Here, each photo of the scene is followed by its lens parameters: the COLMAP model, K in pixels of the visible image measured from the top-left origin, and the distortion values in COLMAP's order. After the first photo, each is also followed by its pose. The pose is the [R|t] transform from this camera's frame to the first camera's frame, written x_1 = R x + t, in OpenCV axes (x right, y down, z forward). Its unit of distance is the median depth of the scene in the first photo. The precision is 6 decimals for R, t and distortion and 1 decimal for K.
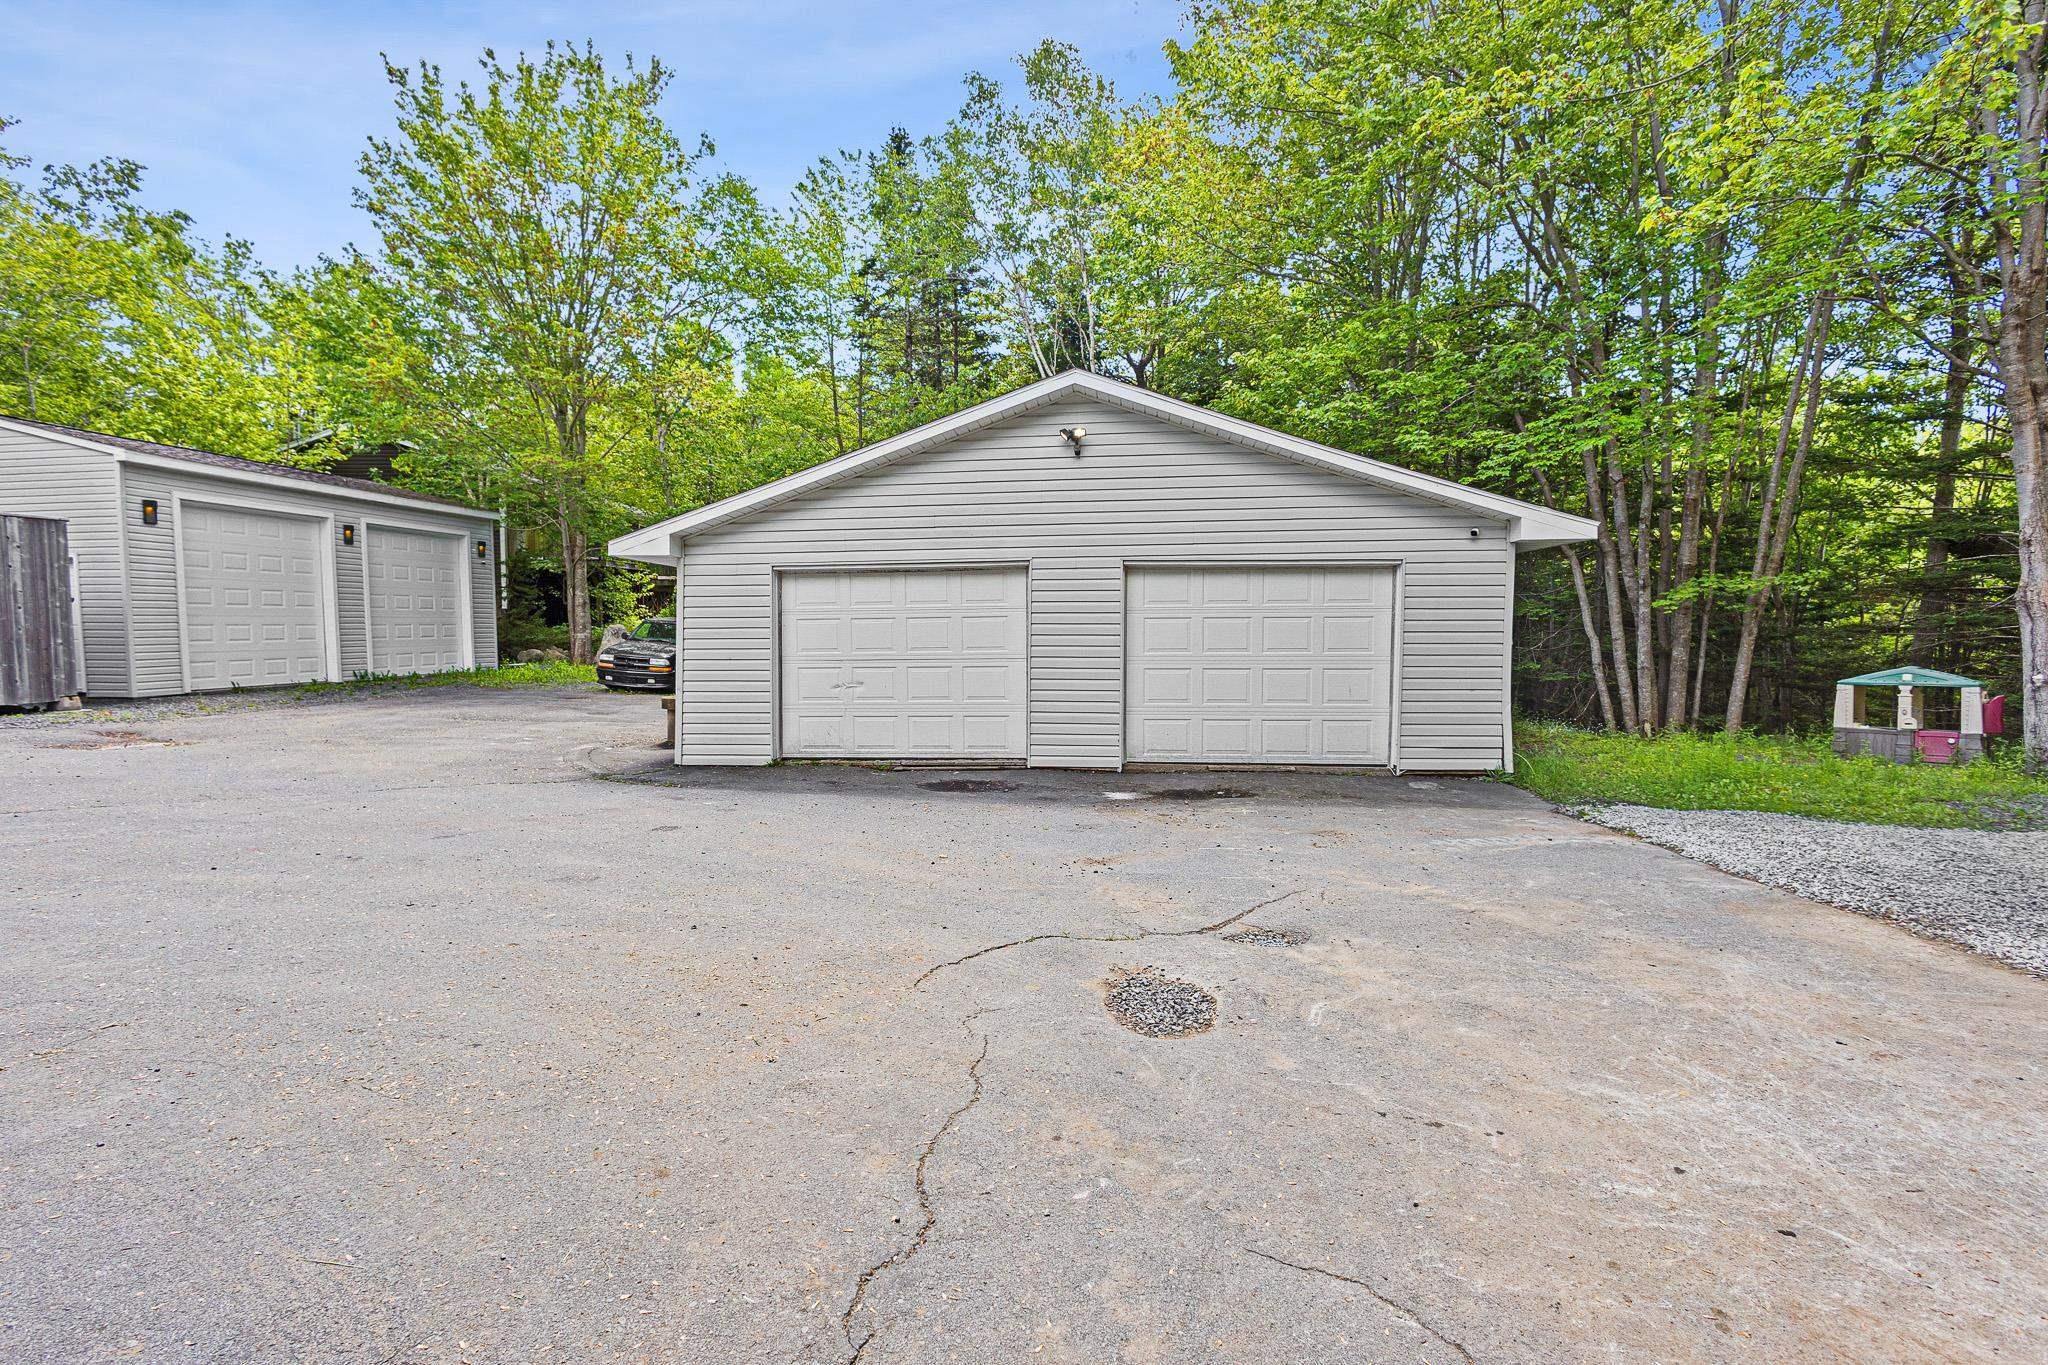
lens RADIAL K [[933.6, 0, 1025.2], [0, 933.6, 678.5], [0, 0, 1]] dist [0.001896, 0.000863]
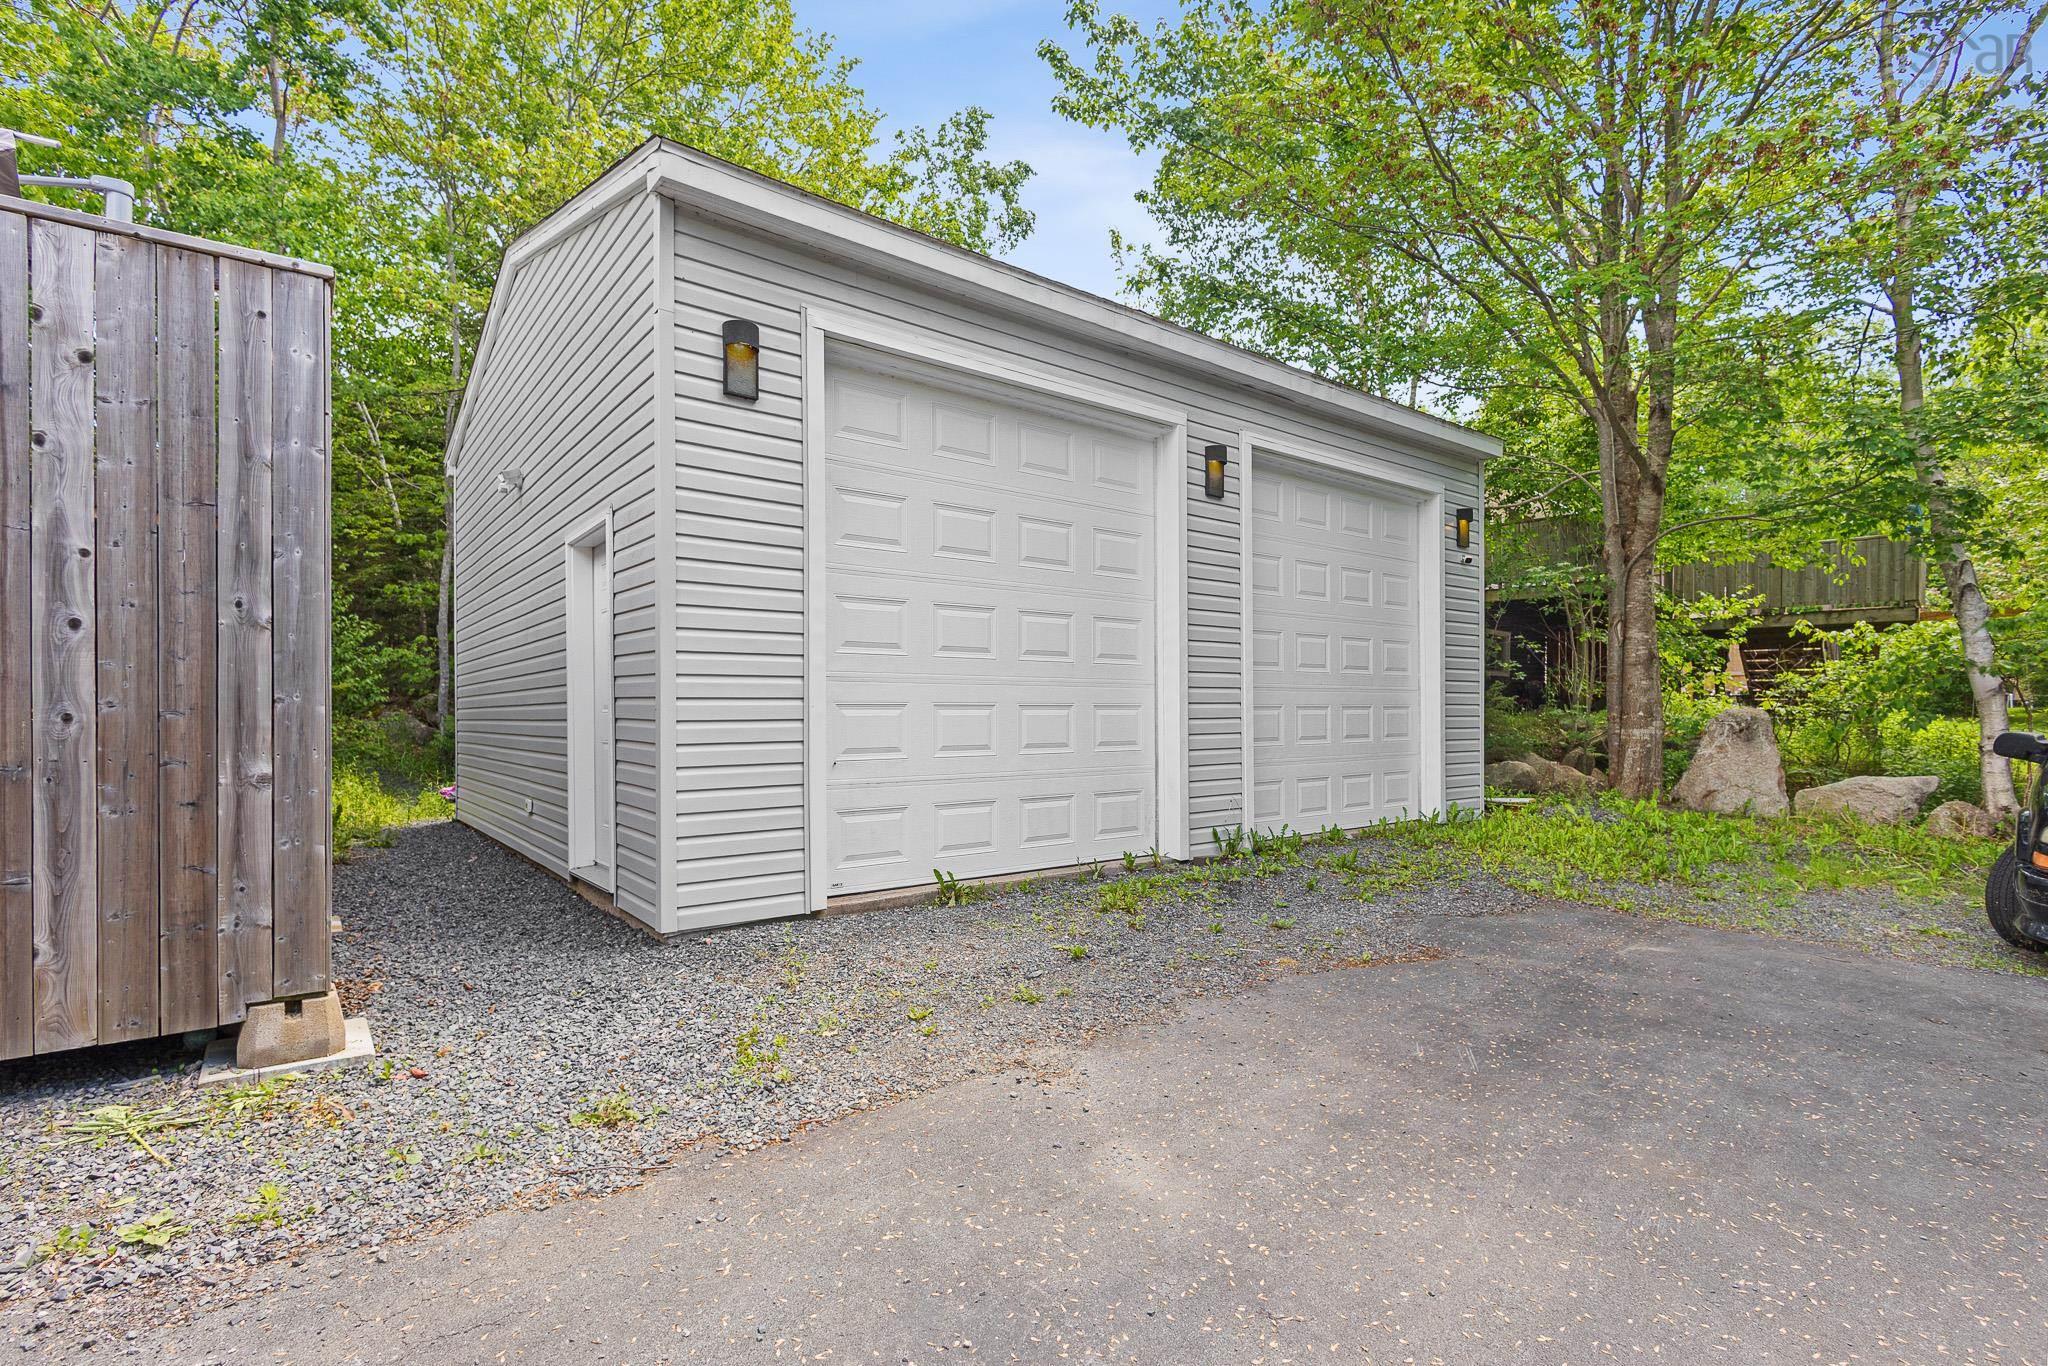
lens RADIAL K [[933.6, 0, 1022.3], [0, 933.6, 697.5], [0, 0, 1]] dist [0.001896, 0.000863]
pose [[0.707717, -0.007027, -0.706461, -0.511699], [-0.042883, 0.997680, -0.052882, -0.038104], [0.705193, 0.067720, 0.705774, 0.682503]]
